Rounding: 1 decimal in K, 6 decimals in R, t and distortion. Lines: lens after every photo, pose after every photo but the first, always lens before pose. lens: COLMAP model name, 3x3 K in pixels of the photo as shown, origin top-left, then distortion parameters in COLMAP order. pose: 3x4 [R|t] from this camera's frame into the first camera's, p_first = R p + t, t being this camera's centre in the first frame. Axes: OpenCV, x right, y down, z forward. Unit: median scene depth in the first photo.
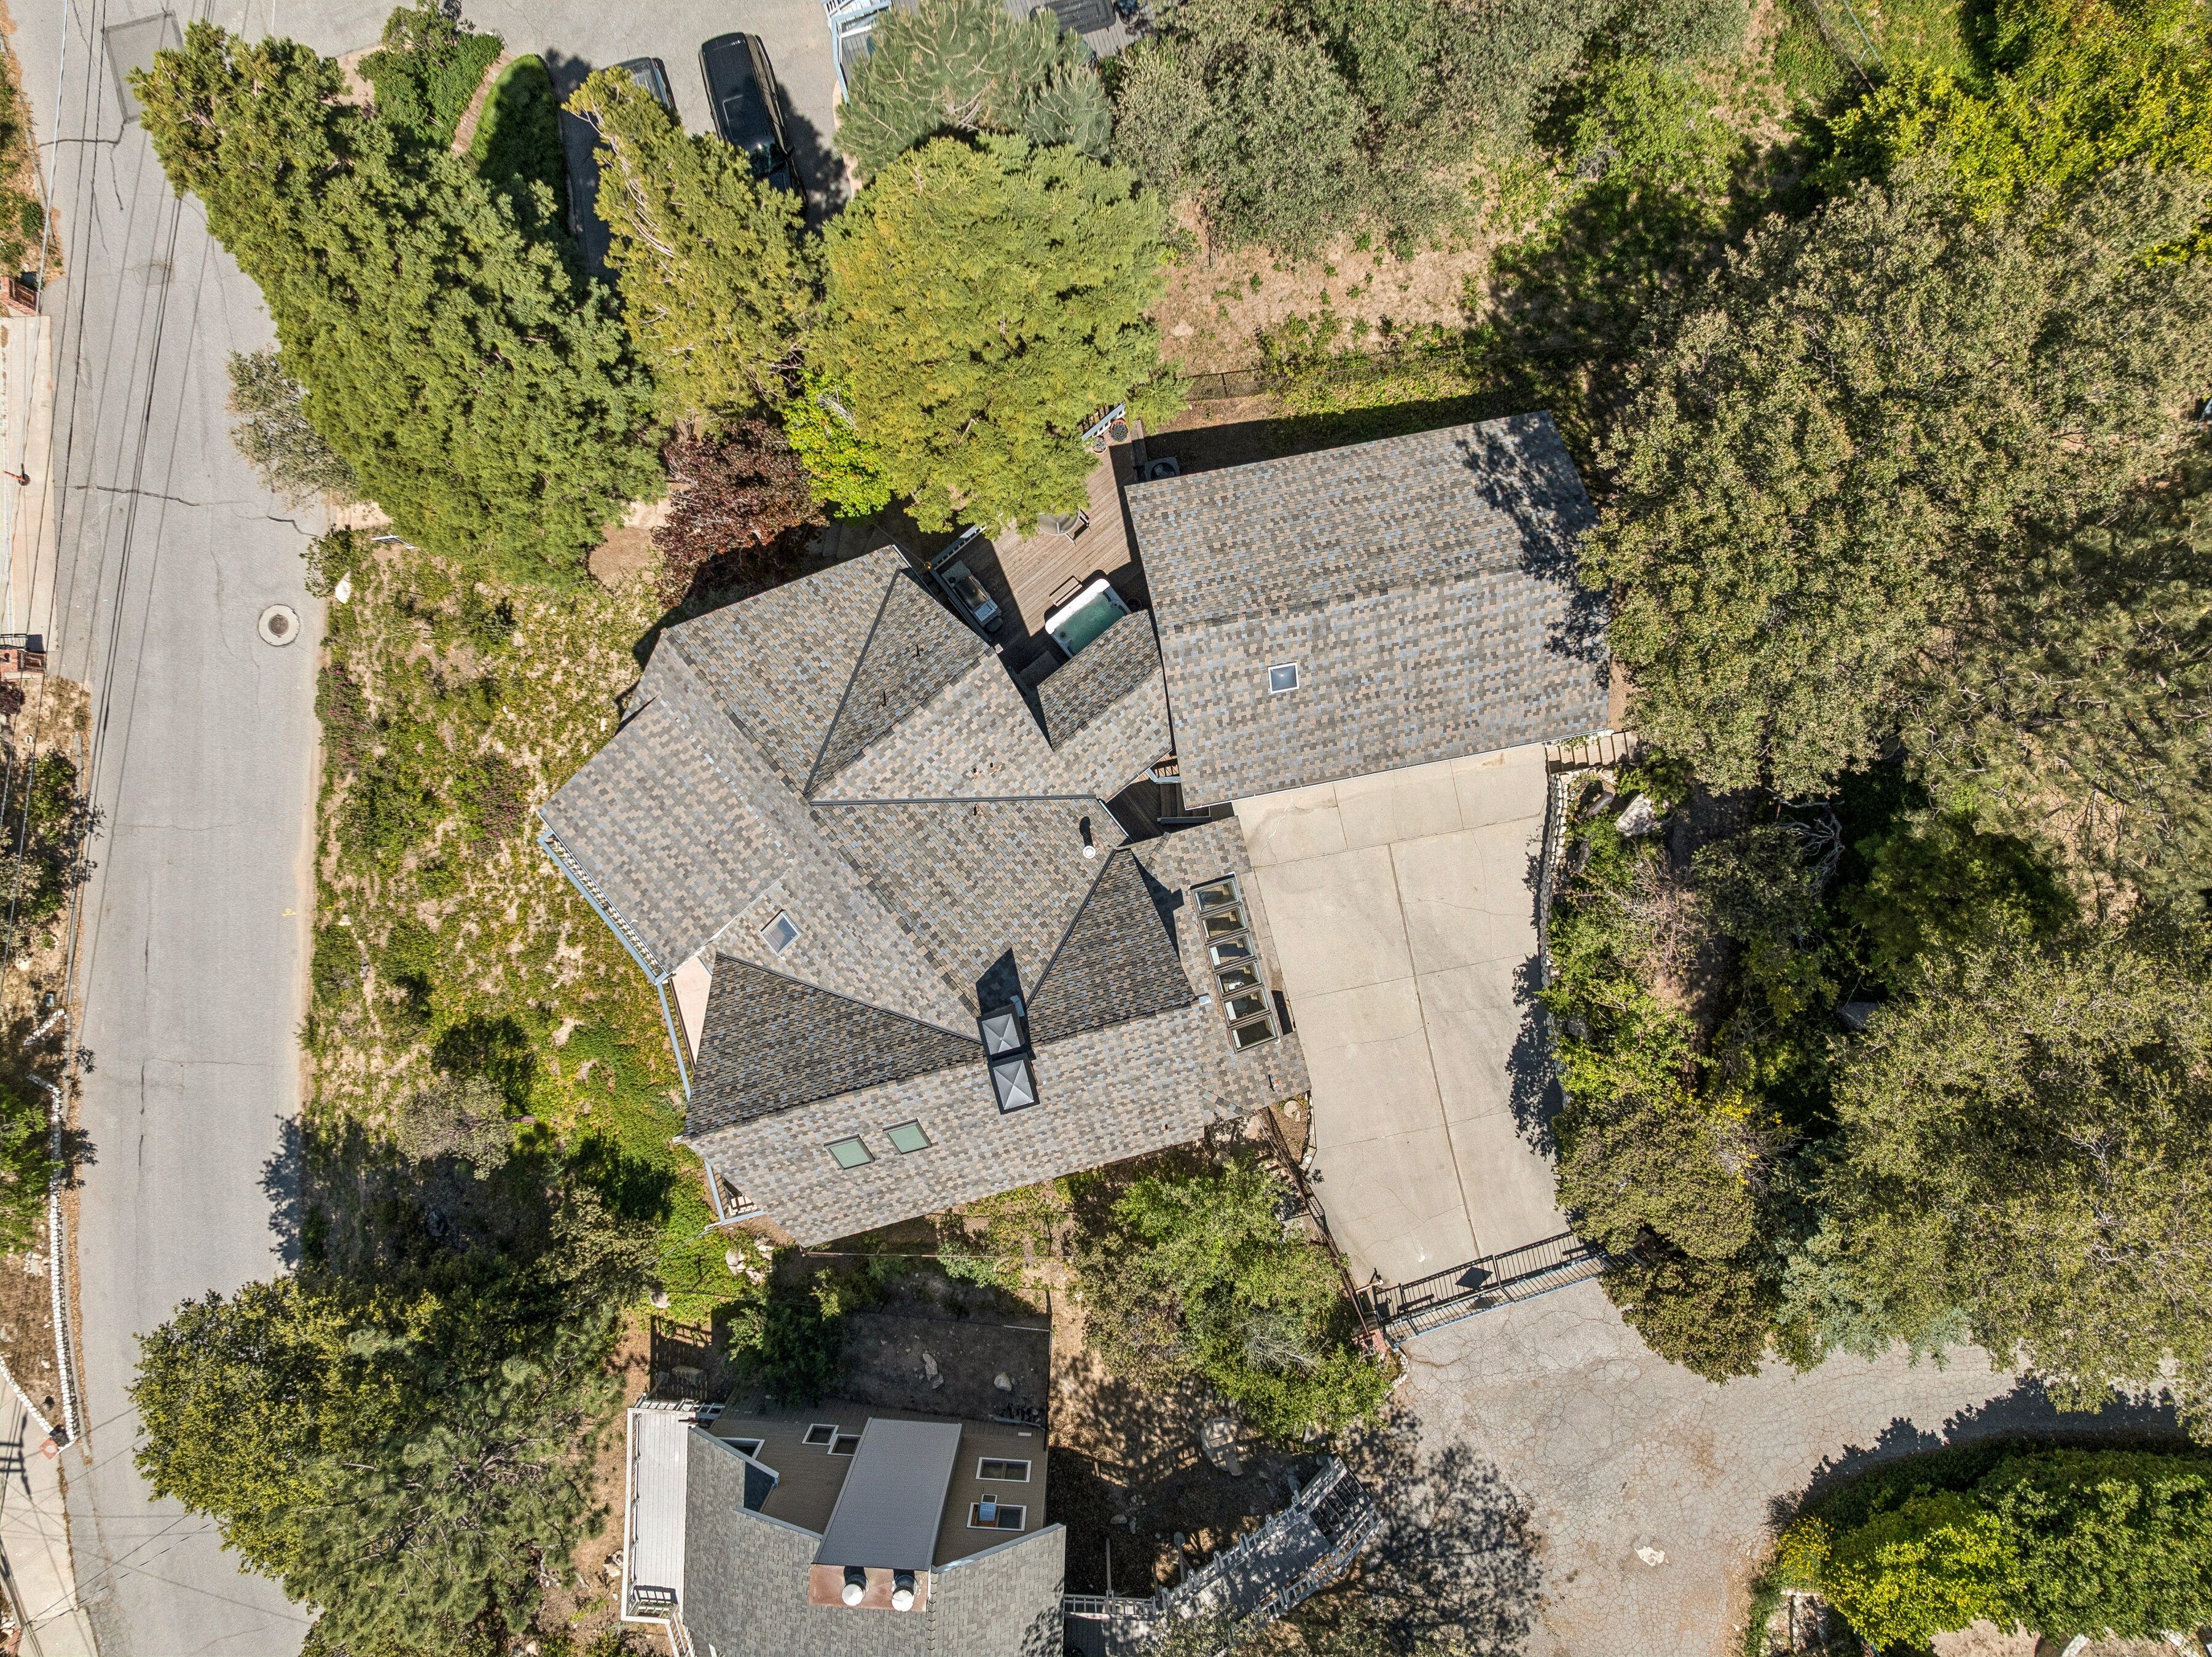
lens RADIAL K [[1569.8, 0, 1106.7], [0, 1569.8, 828.5], [0, 0, 1]] dist [-0.035720, 0.000521]
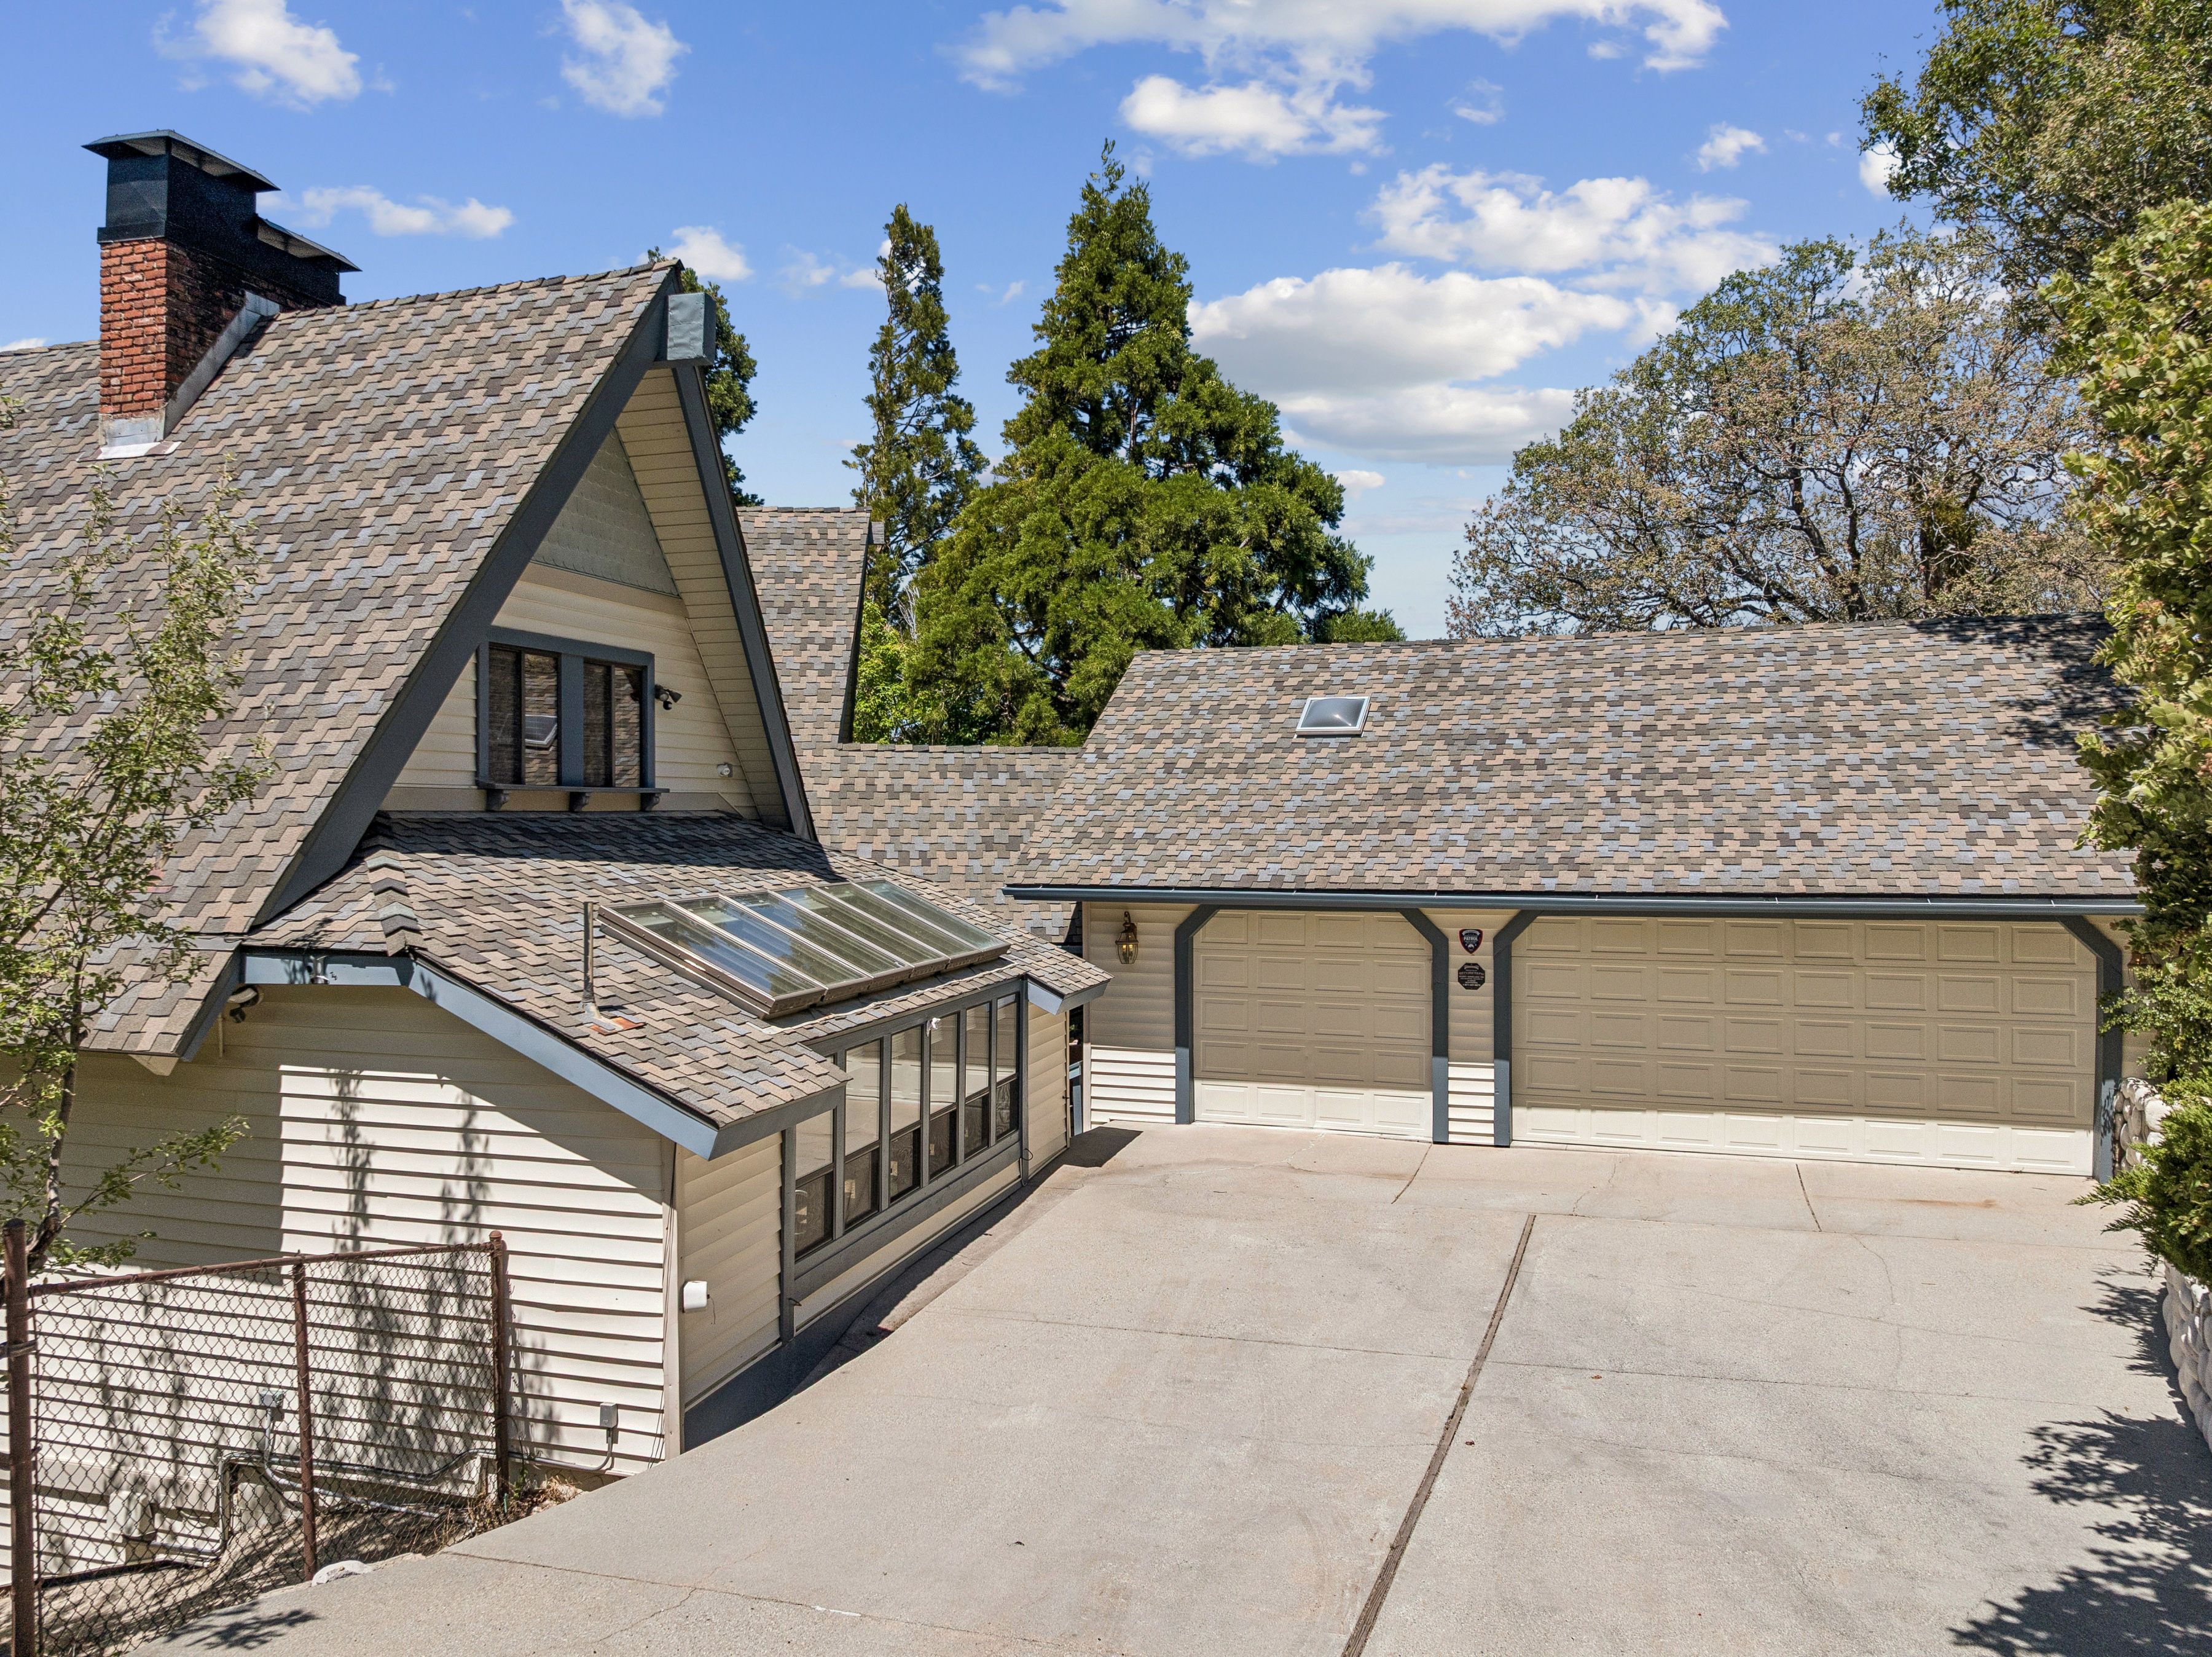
lens RADIAL K [[1569.8, 0, 1110.1], [0, 1569.8, 812.5], [0, 0, 1]] dist [-0.035720, 0.000521]
pose [[0.860215, -0.008913, -0.509854, 0.281368], [-0.509932, -0.016127, -0.860064, 0.317006], [-0.000557, 0.999830, -0.018418, 1.013344]]
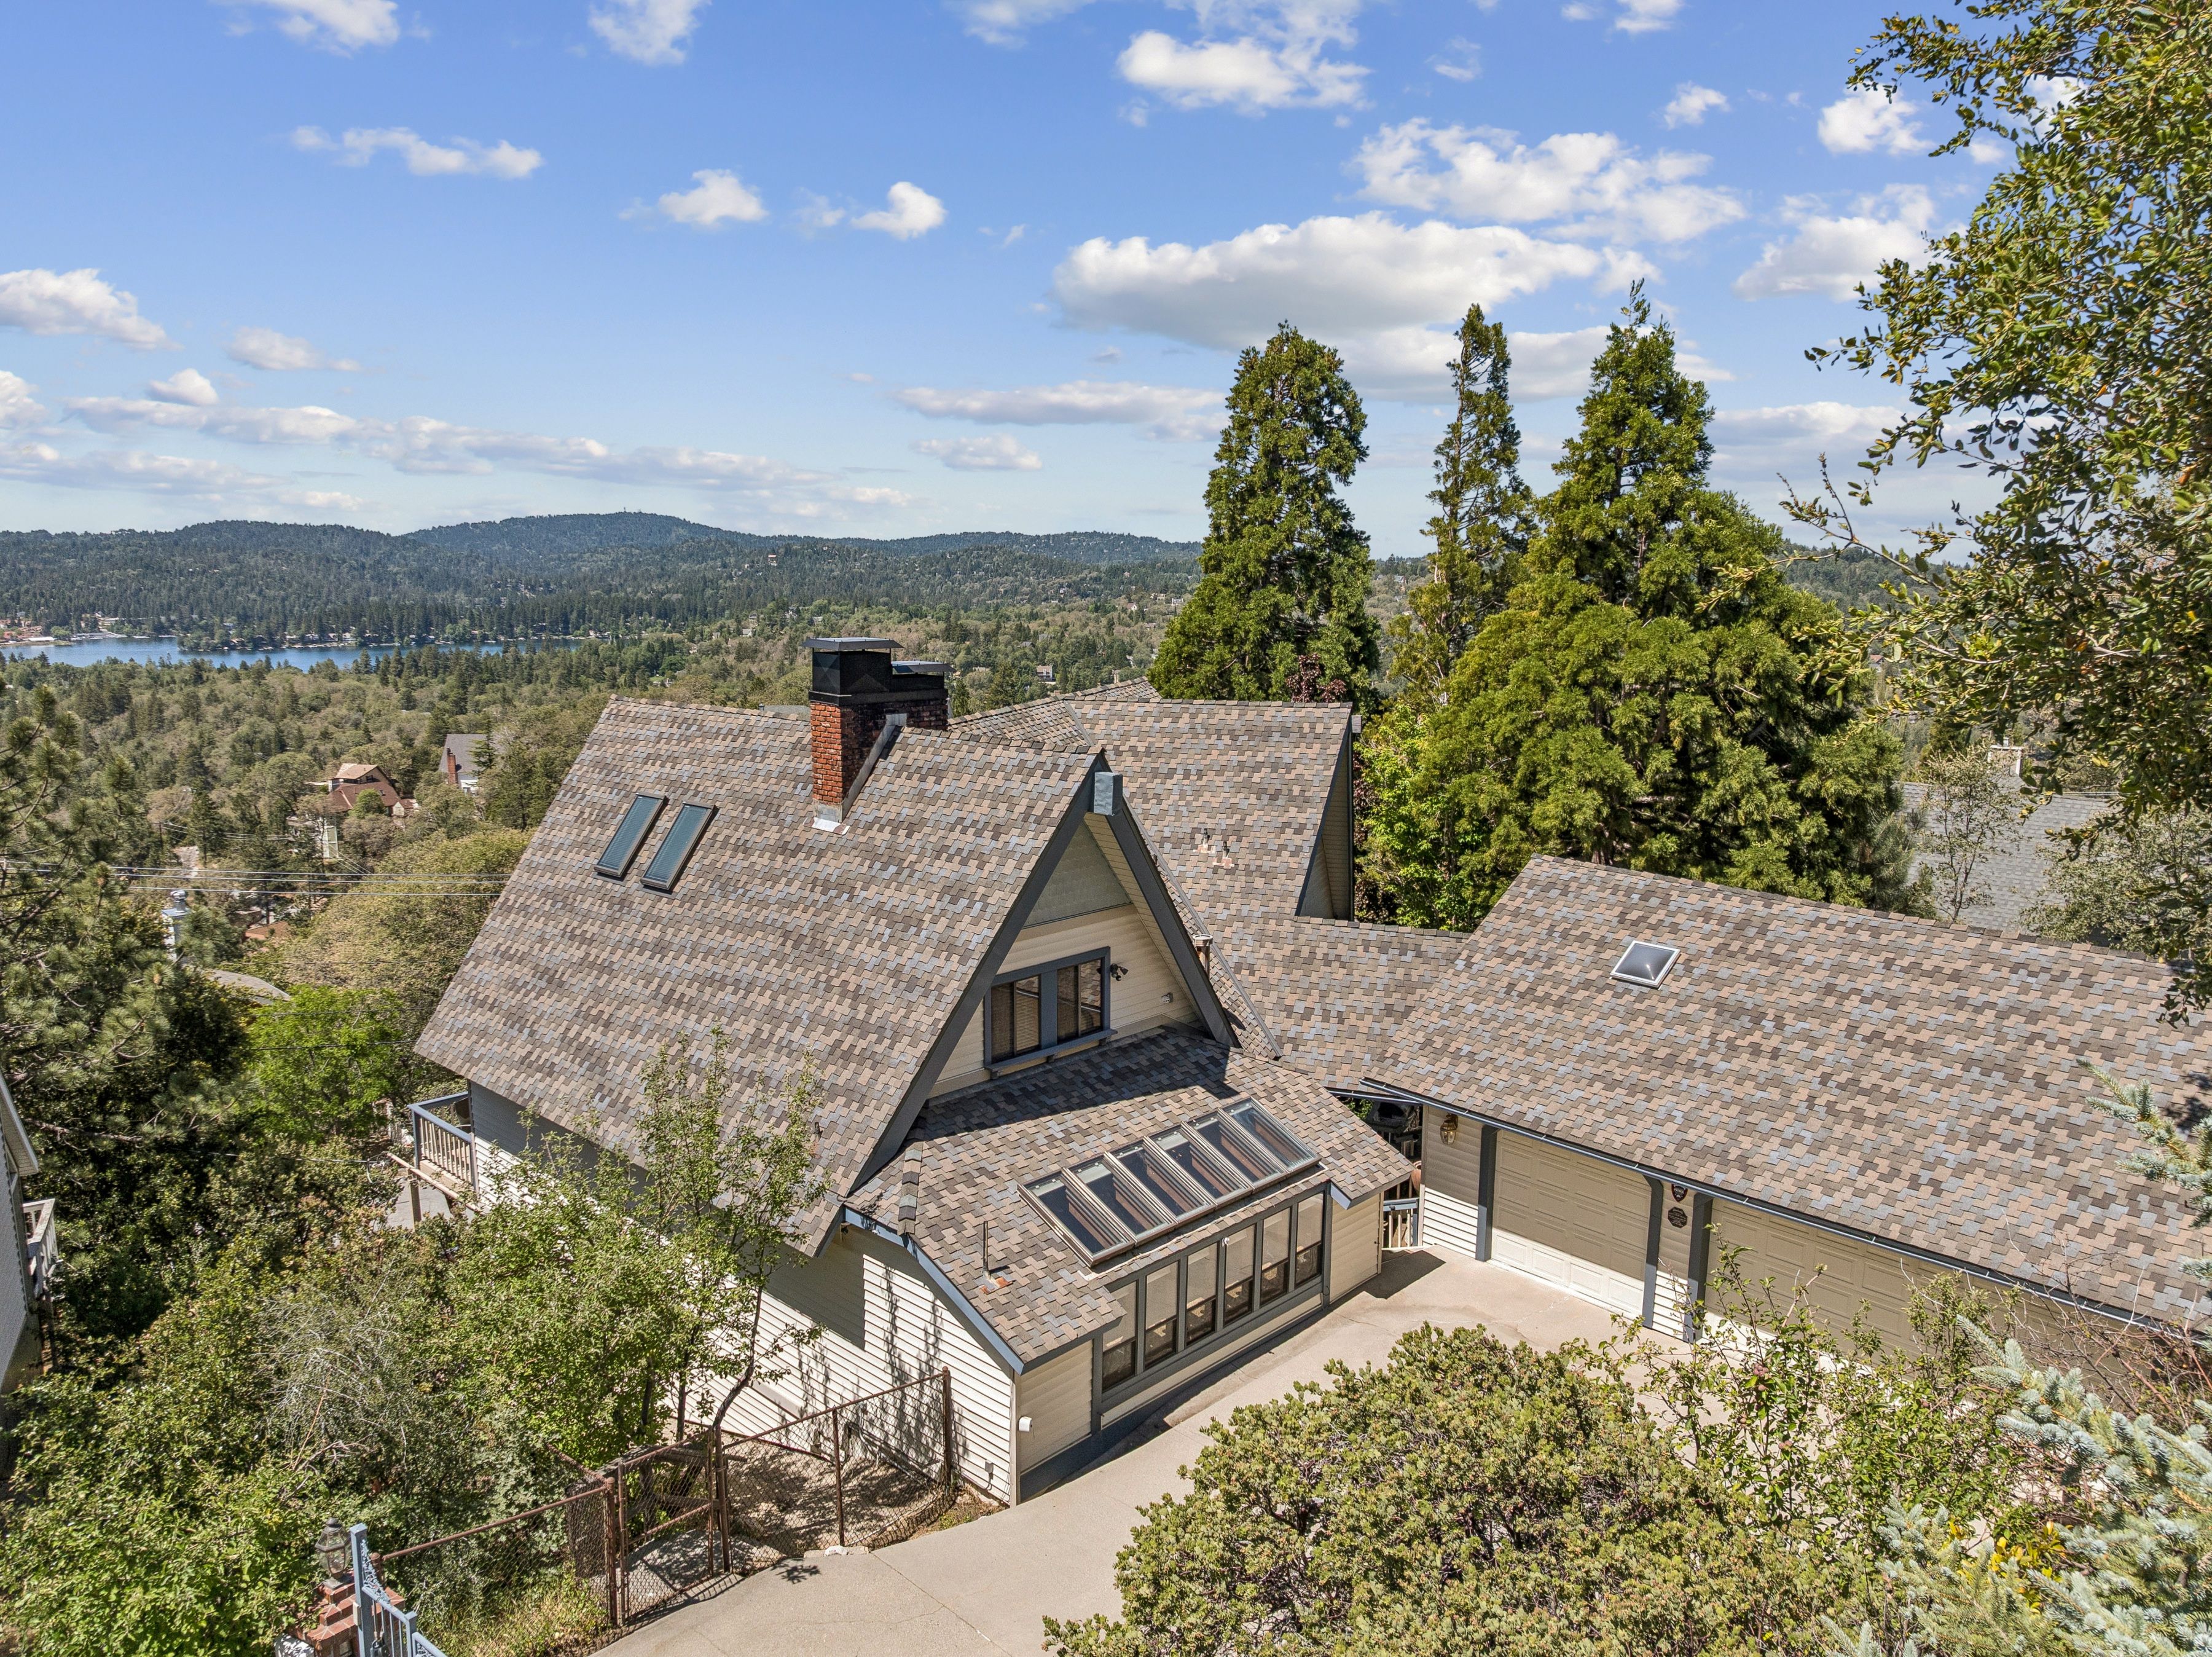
lens RADIAL K [[1569.8, 0, 1096.3], [0, 1569.8, 830.8], [0, 0, 1]] dist [-0.035720, 0.000521]
pose [[0.519639, 0.141707, -0.842552, 0.470569], [-0.854188, 0.064945, -0.515892, 0.356009], [-0.018386, 0.987776, 0.154793, 0.849113]]
